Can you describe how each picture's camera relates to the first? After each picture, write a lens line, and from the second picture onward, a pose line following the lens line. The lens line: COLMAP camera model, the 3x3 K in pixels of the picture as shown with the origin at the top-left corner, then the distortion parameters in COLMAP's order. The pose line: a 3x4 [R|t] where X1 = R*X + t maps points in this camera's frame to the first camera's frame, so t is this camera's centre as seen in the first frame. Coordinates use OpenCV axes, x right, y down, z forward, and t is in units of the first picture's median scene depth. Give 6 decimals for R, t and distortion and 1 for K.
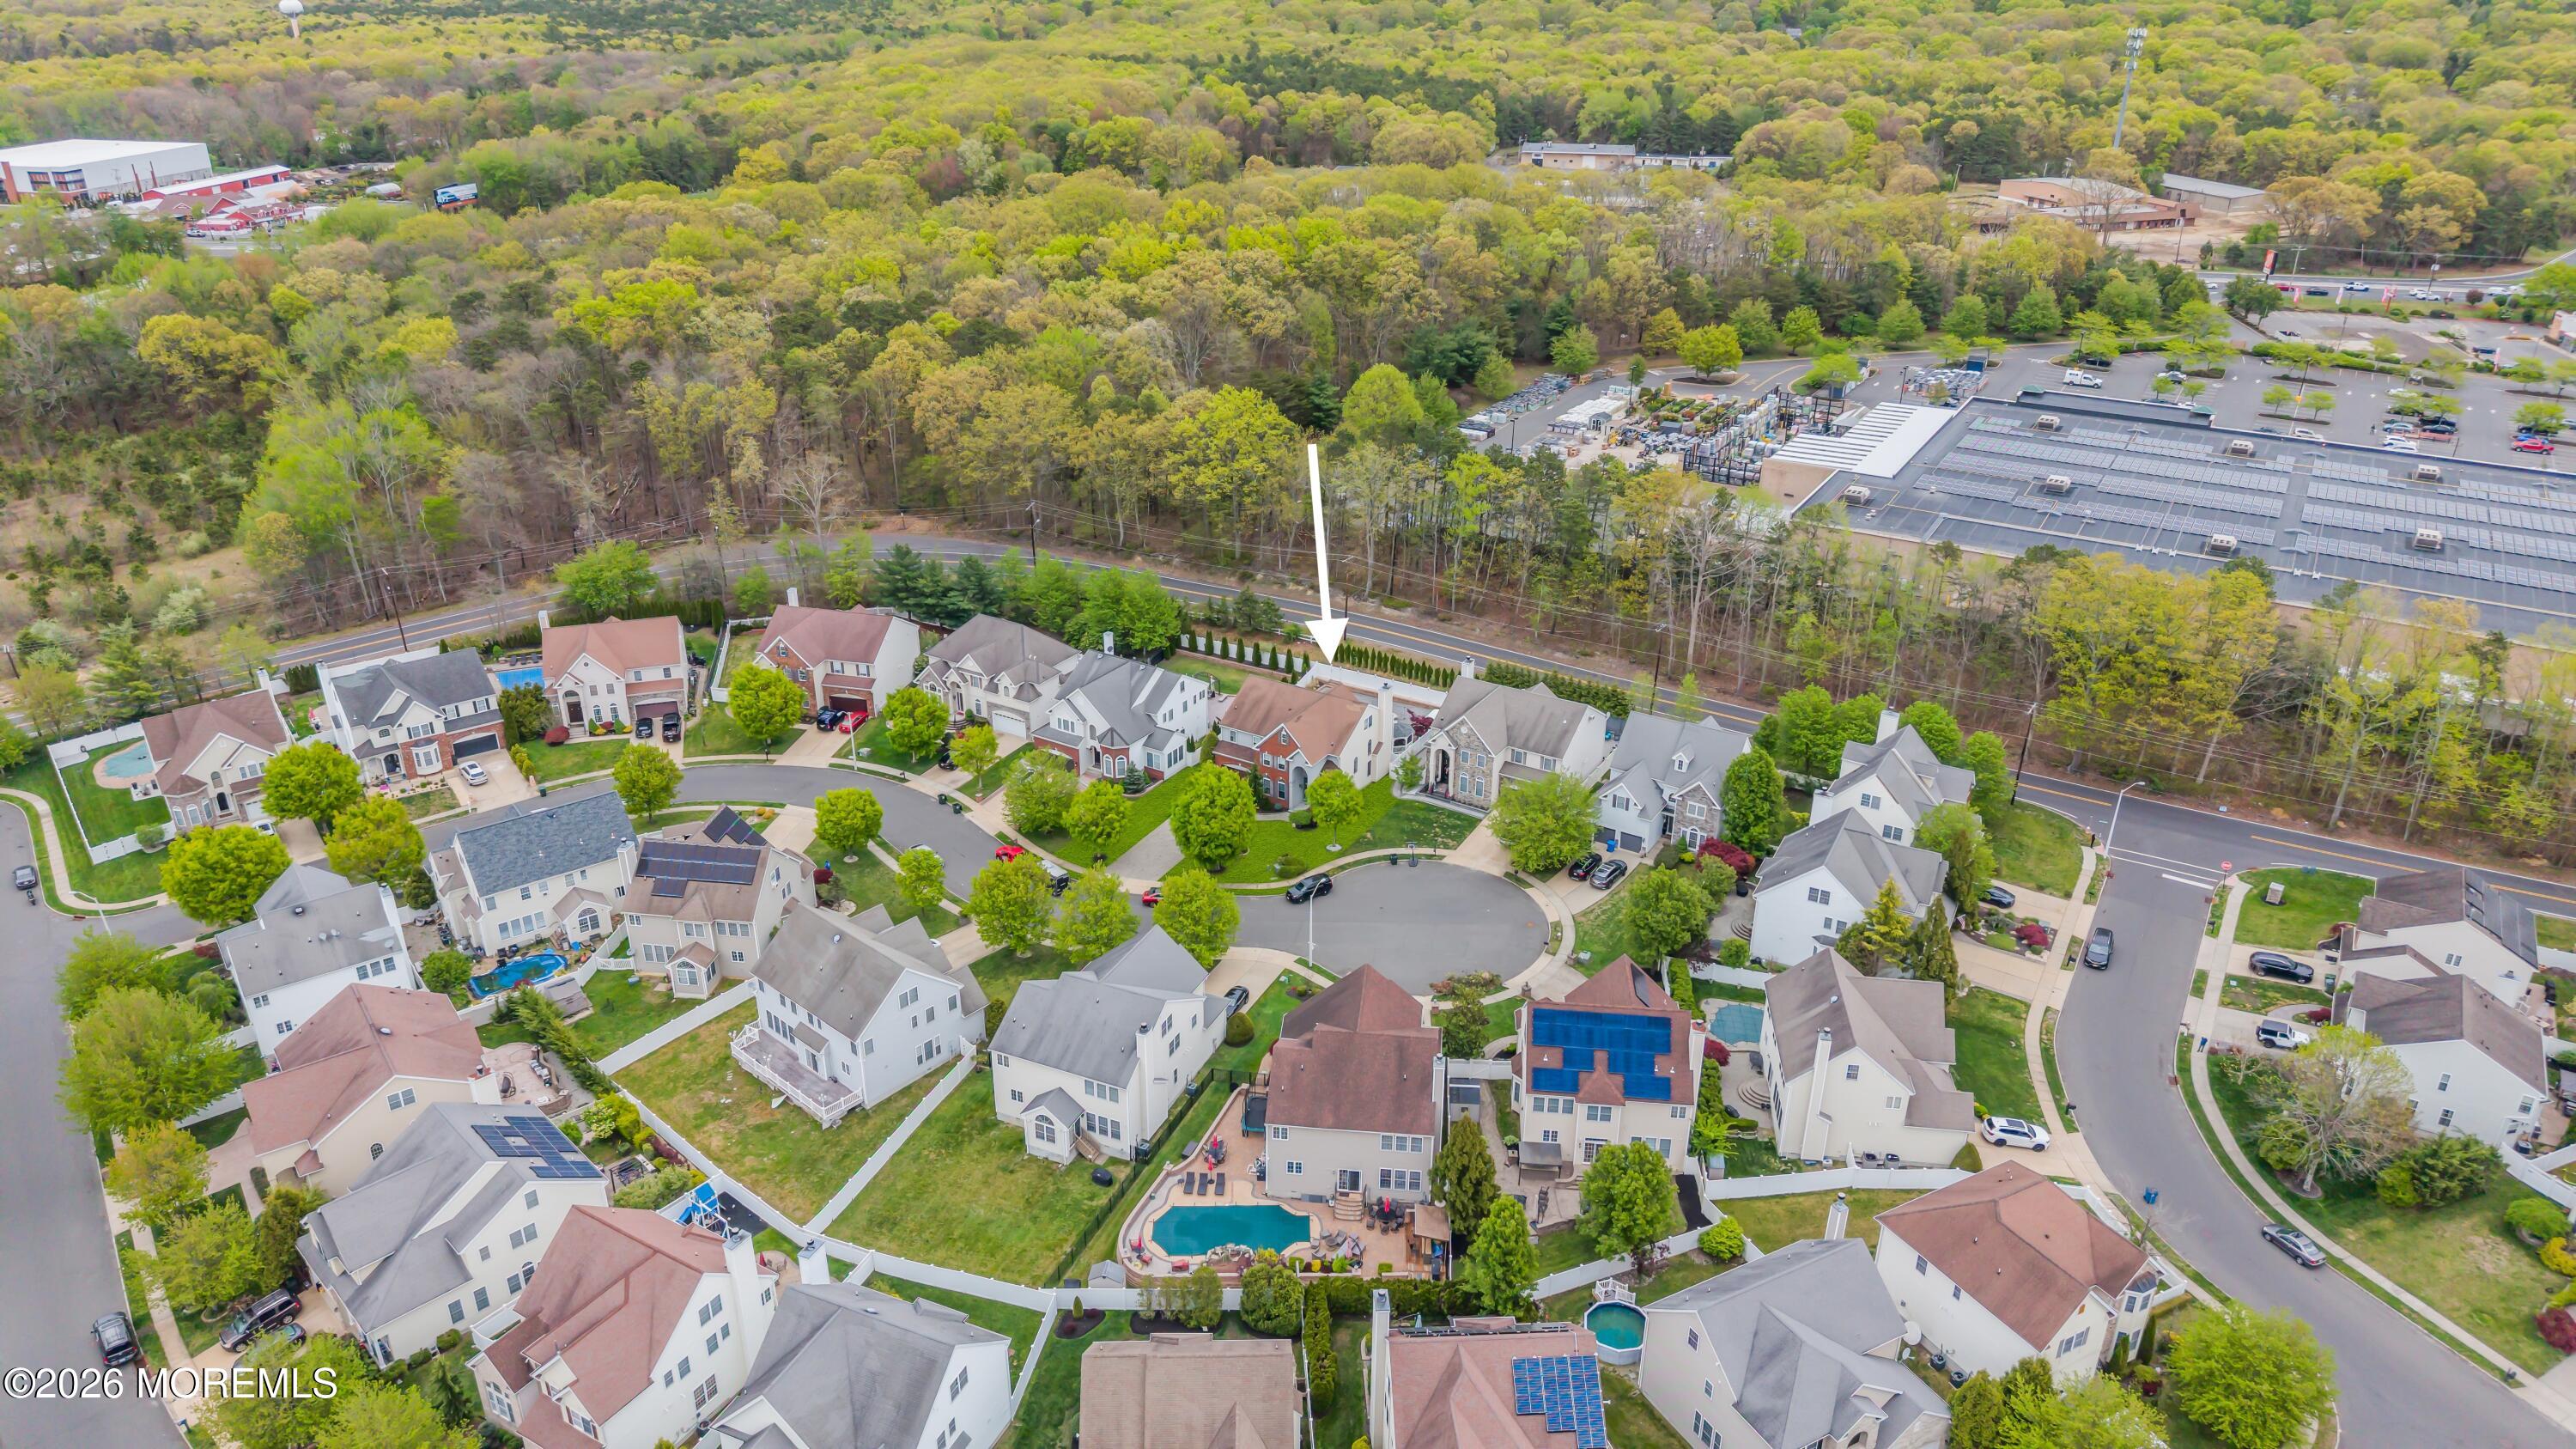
lens RADIAL K [[1715.0, 0, 1288.0], [0, 1715.0, 724.5], [0, 0, 1]] dist [0.024231, -0.040090]
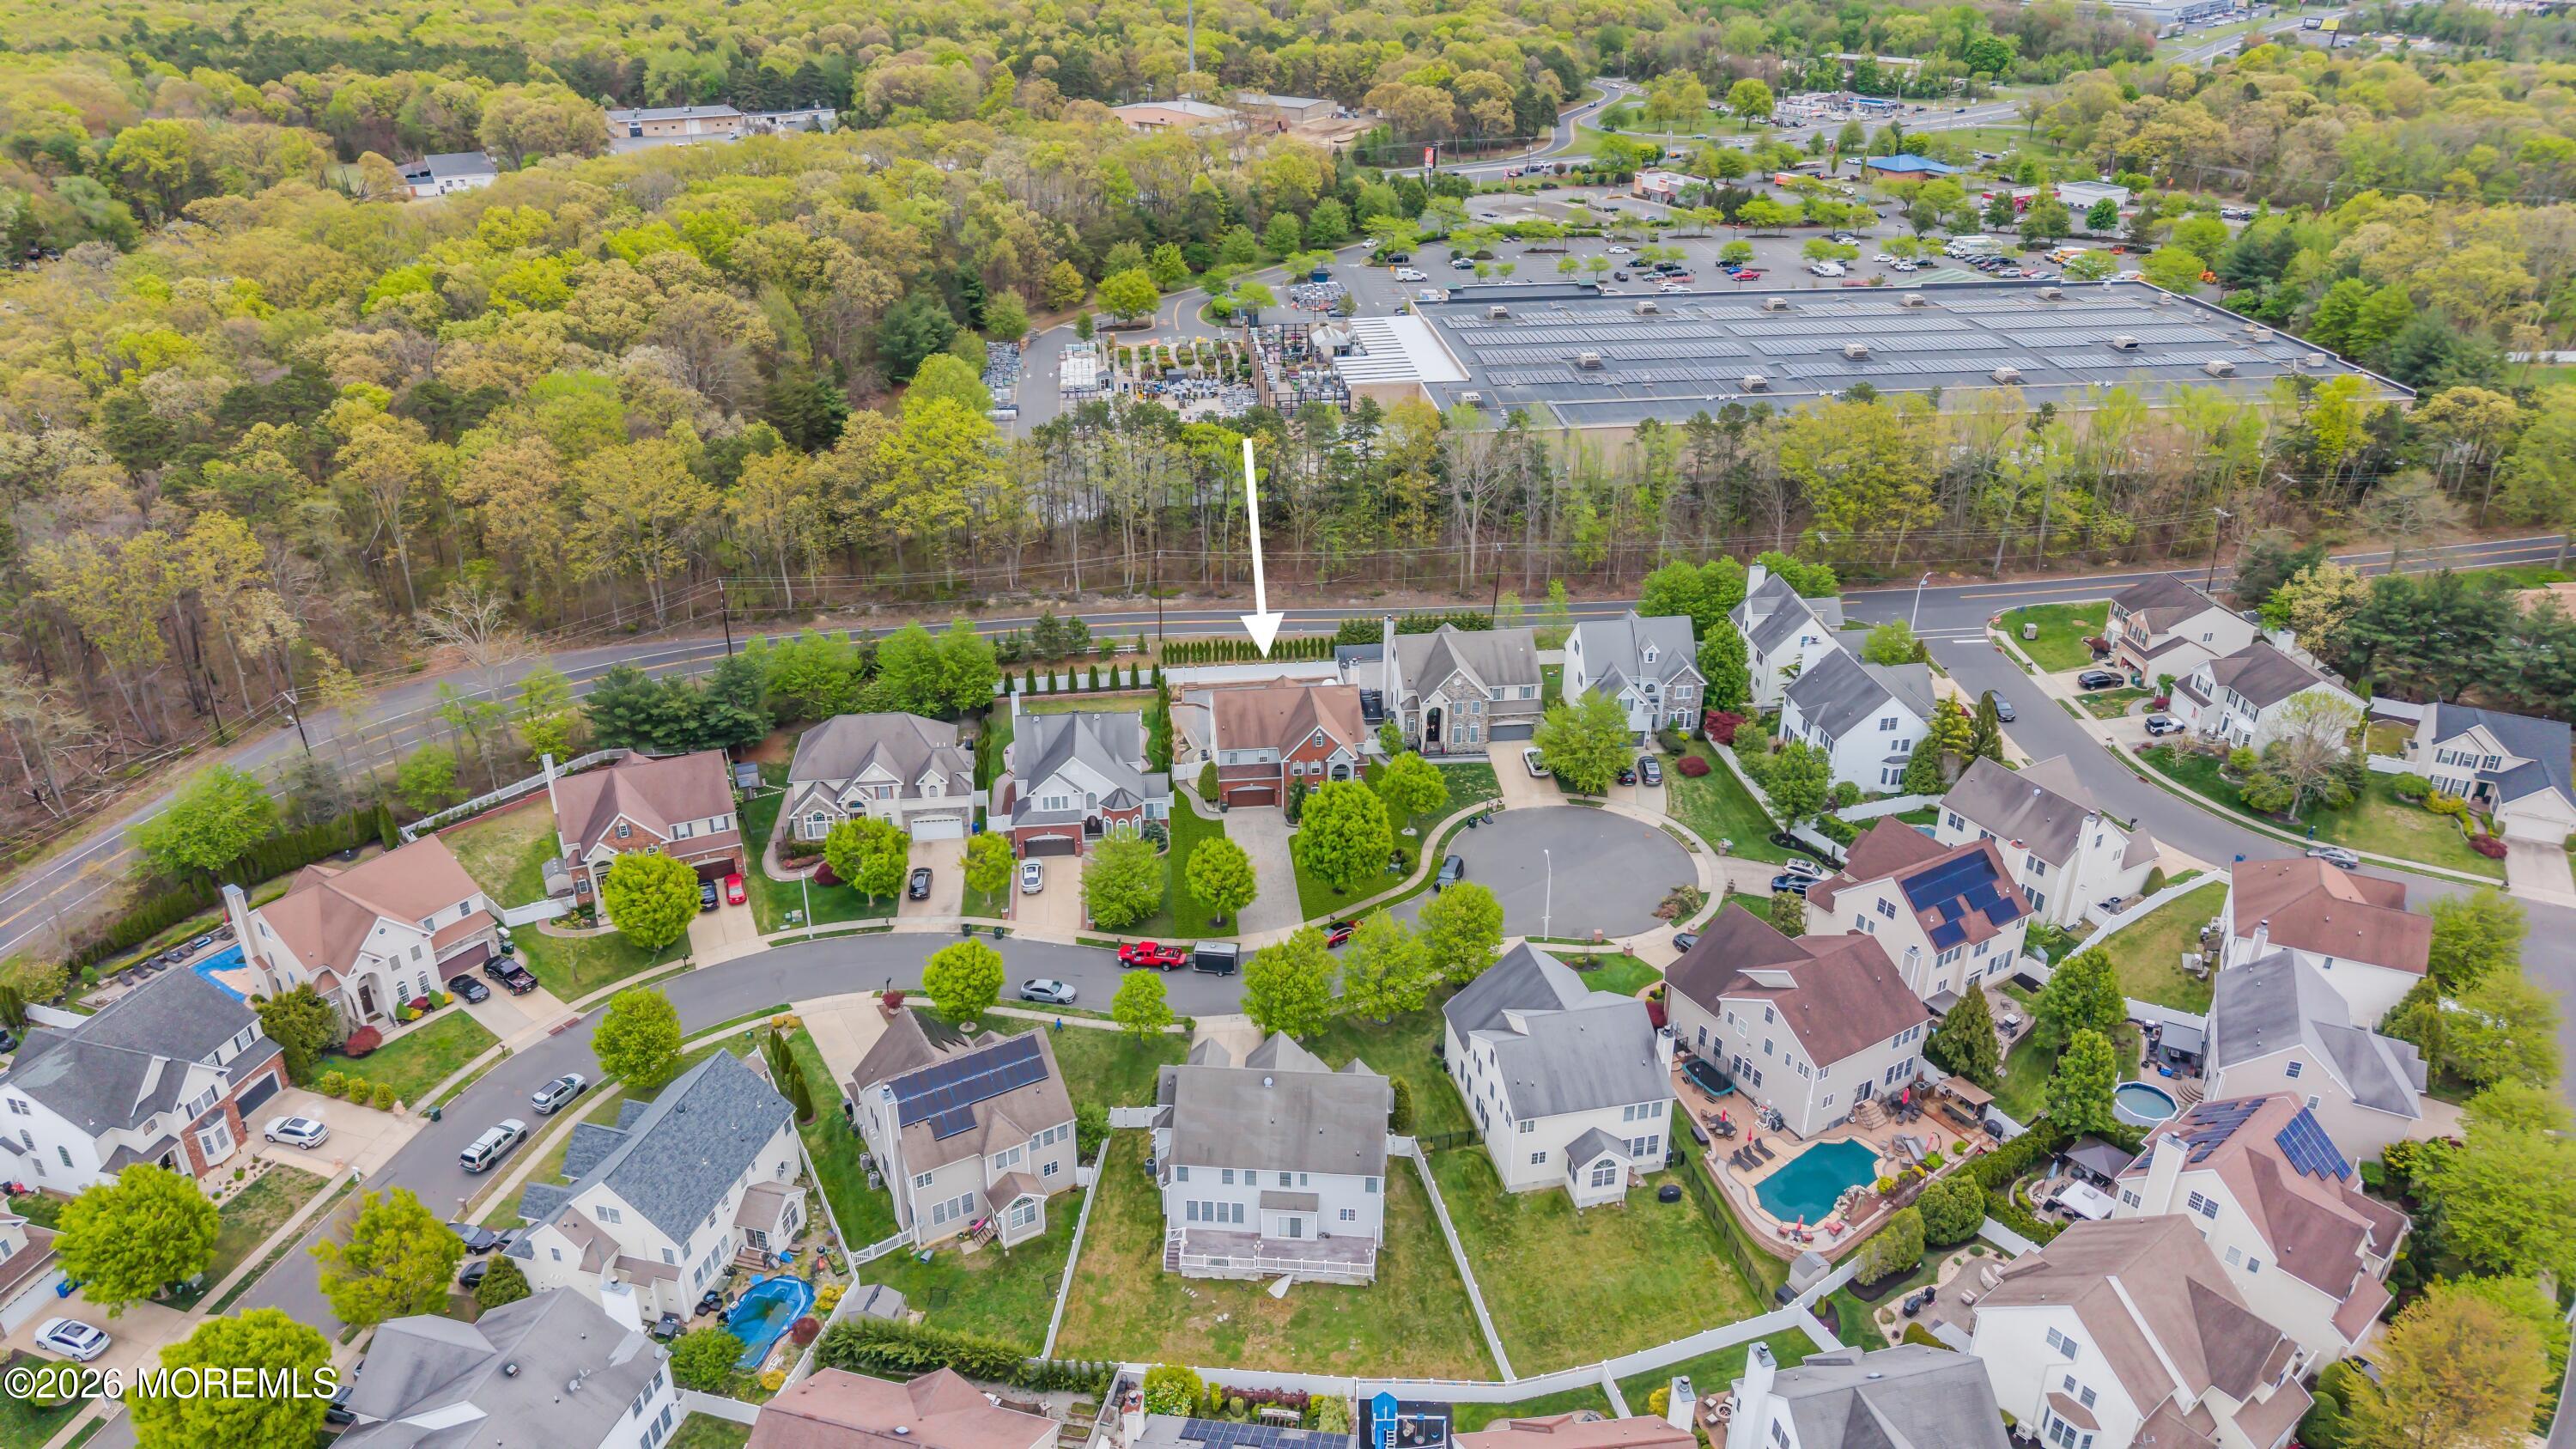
lens RADIAL K [[1715.0, 0, 1288.0], [0, 1715.0, 724.5], [0, 0, 1]] dist [0.024231, -0.040090]
pose [[0.793960, -0.275664, 0.541882, -0.488849], [0.260660, 0.959568, 0.106232, -0.097694], [-0.549257, 0.056903, 0.833714, 0.205832]]
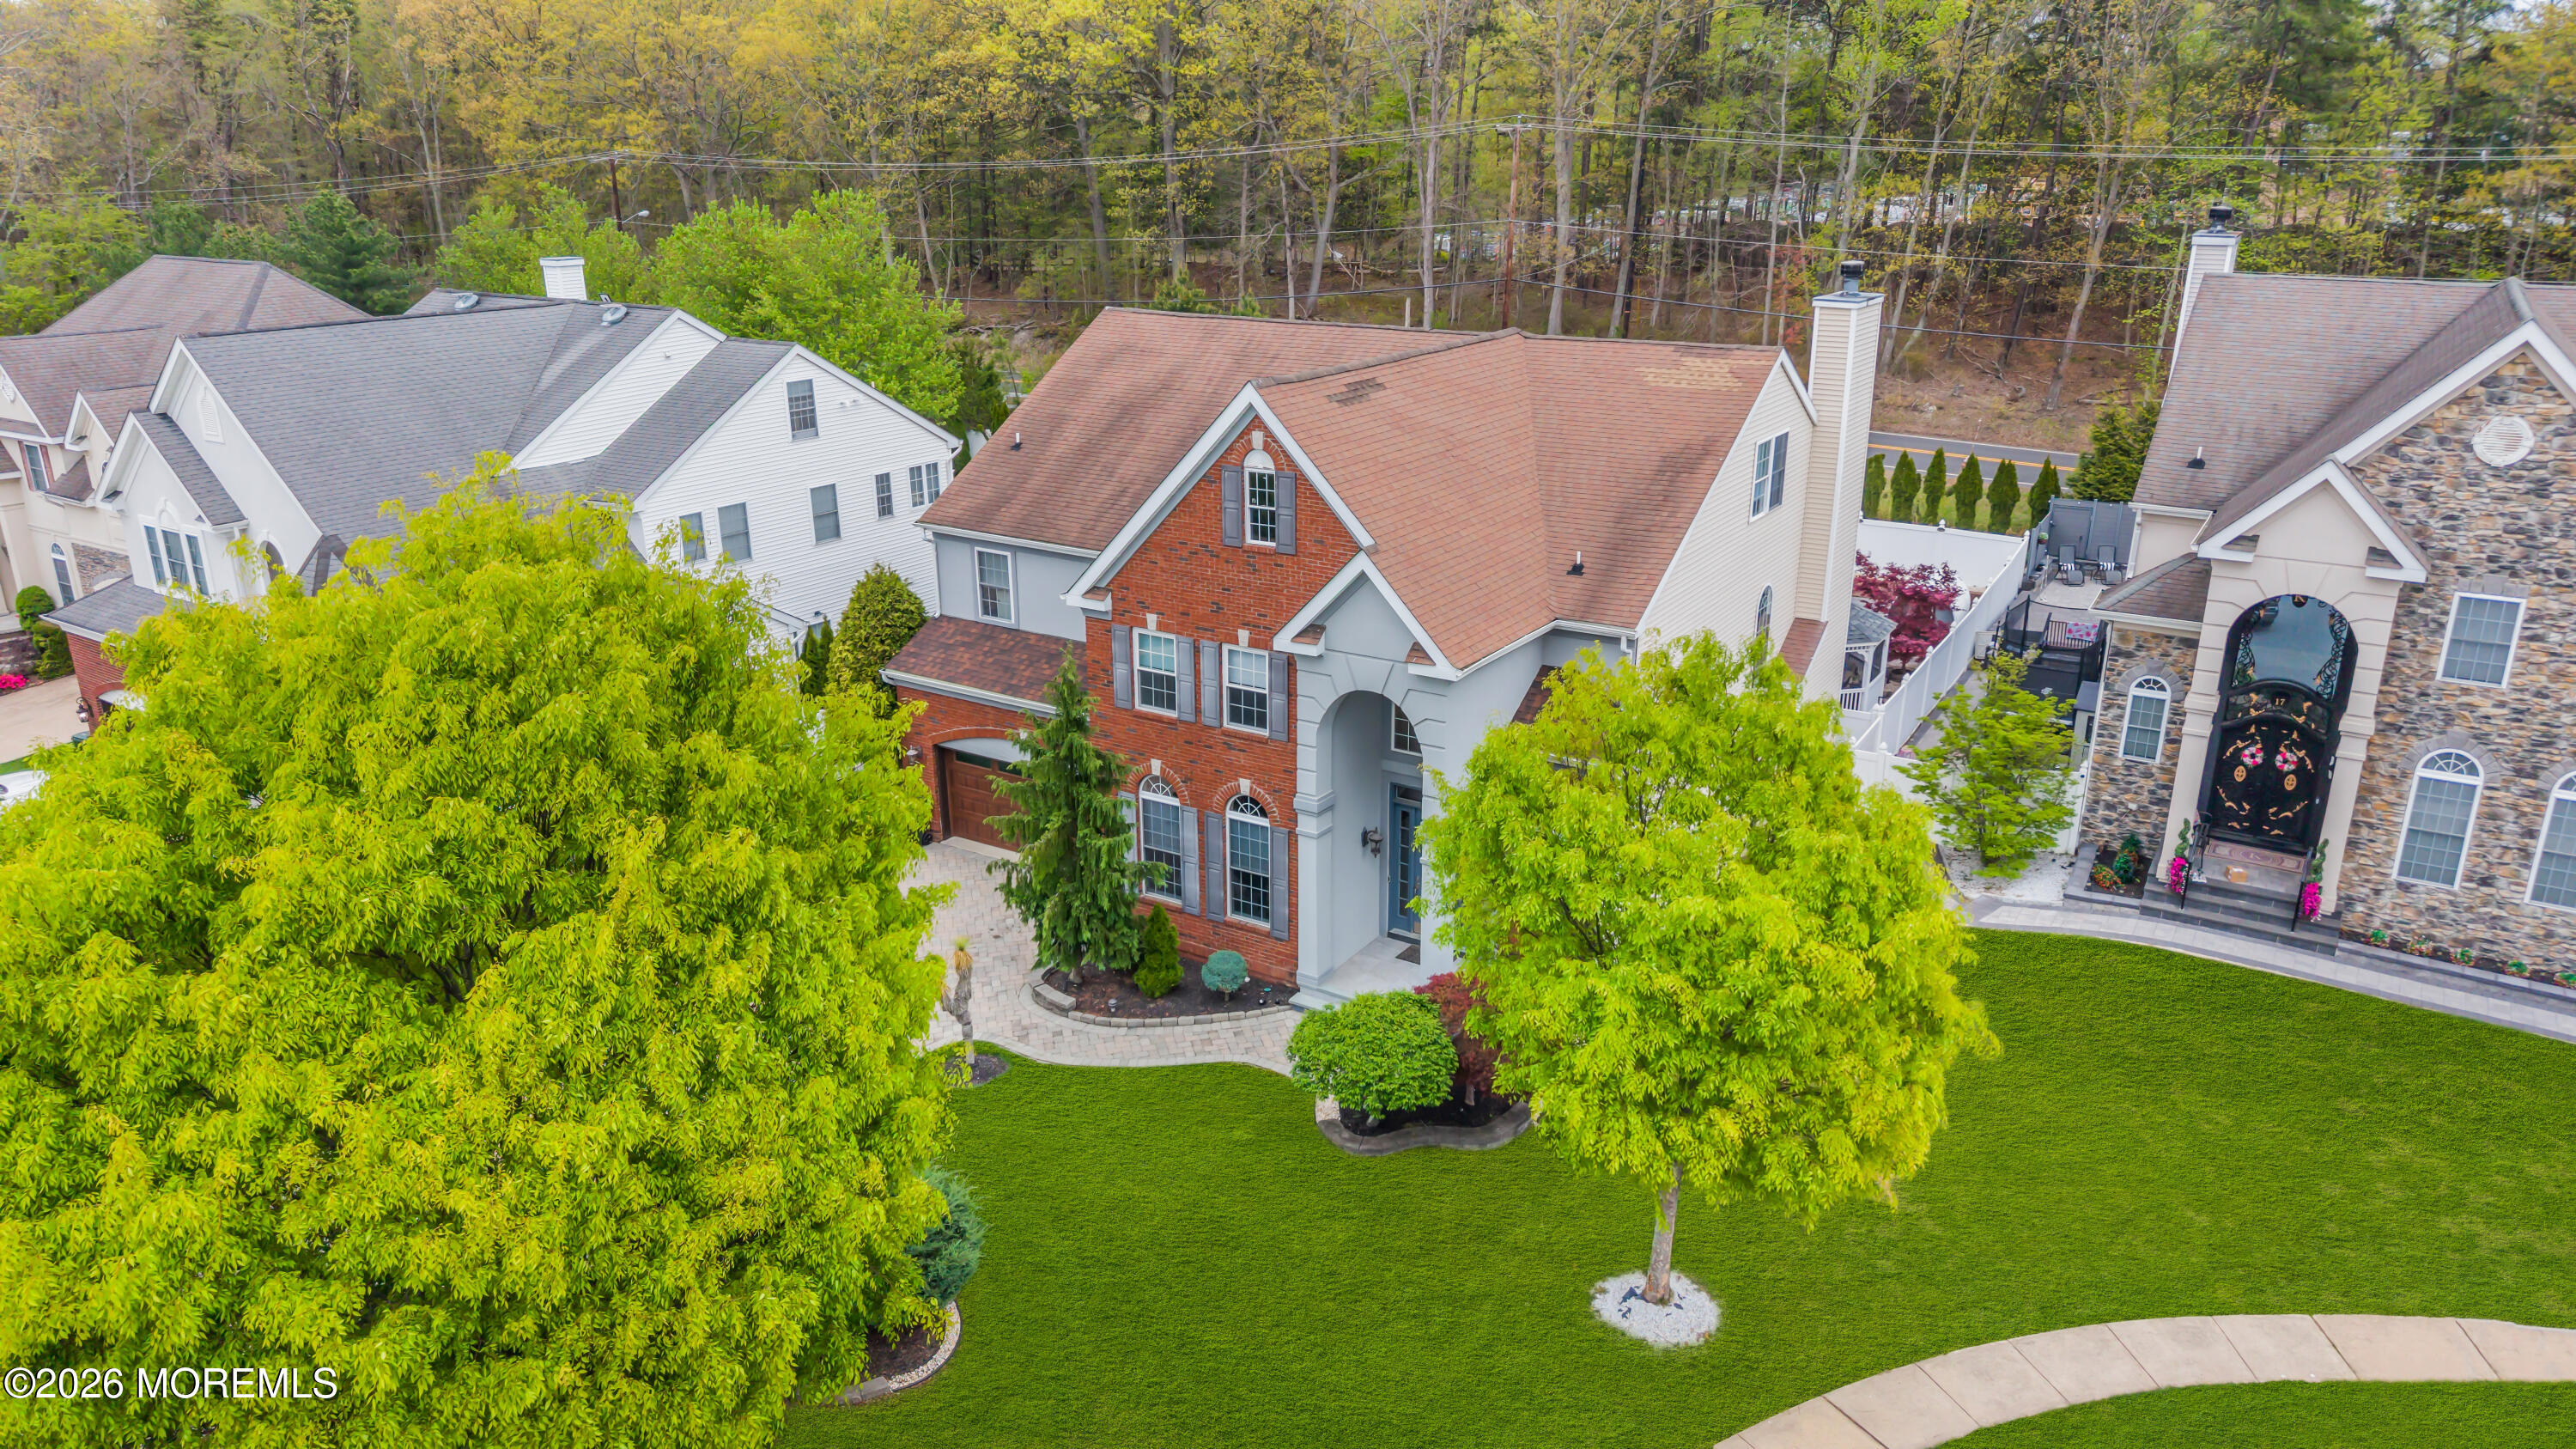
lens RADIAL K [[1715.0, 0, 1288.0], [0, 1715.0, 724.5], [0, 0, 1]] dist [0.024231, -0.040090]
pose [[0.999861, 0.003315, -0.016355, 0.002208], [-0.005243, 0.992844, -0.119306, 0.041603], [0.015842, 0.119375, 0.992723, 0.797239]]
